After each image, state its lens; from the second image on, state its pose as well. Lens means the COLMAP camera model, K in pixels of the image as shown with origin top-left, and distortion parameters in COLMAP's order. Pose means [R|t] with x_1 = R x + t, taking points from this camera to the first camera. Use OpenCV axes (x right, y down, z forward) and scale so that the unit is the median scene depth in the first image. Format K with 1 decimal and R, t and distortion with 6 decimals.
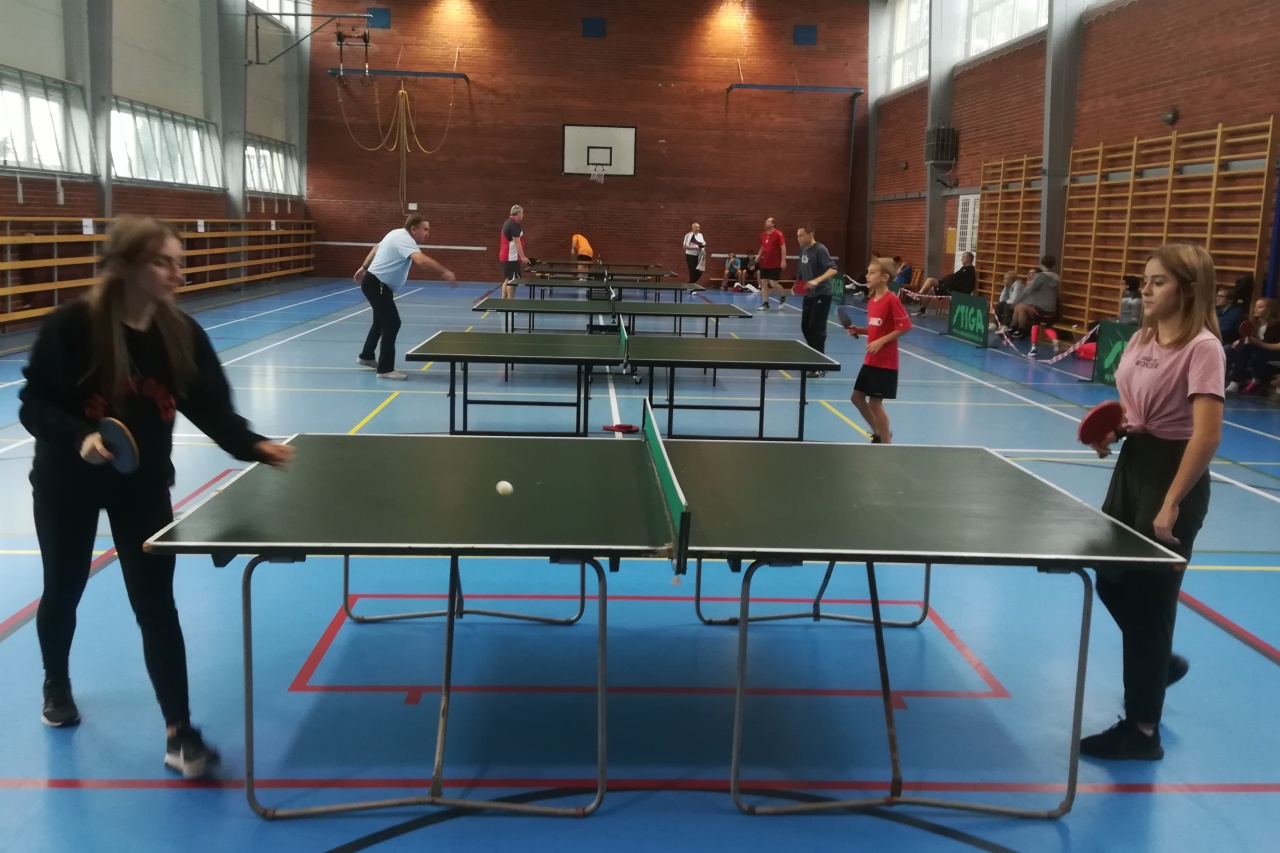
lens RADIAL K [[1183.6, 0, 670.5], [0, 1183.6, 468.3], [0, 0, 1]] dist [0.004944, 0.000000]
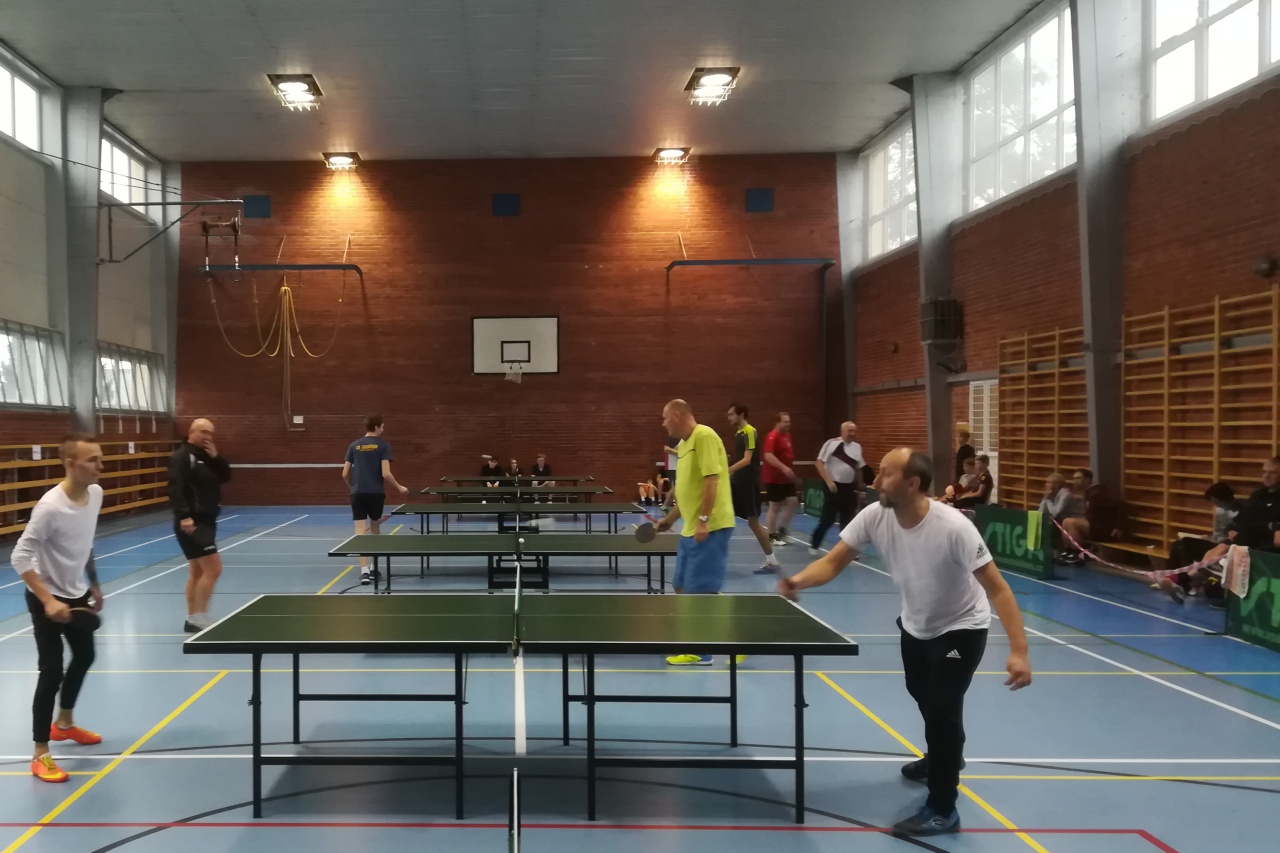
lens RADIAL K [[1297.6, 0, 491.0], [0, 1297.6, 531.8], [0, 0, 1]] dist [-0.022234, 0.000000]
pose [[0.995041, -0.027808, -0.095501, 0.006583], [0.015776, 0.992093, -0.124511, -0.026008], [0.098208, 0.122387, 0.987612, 0.118135]]
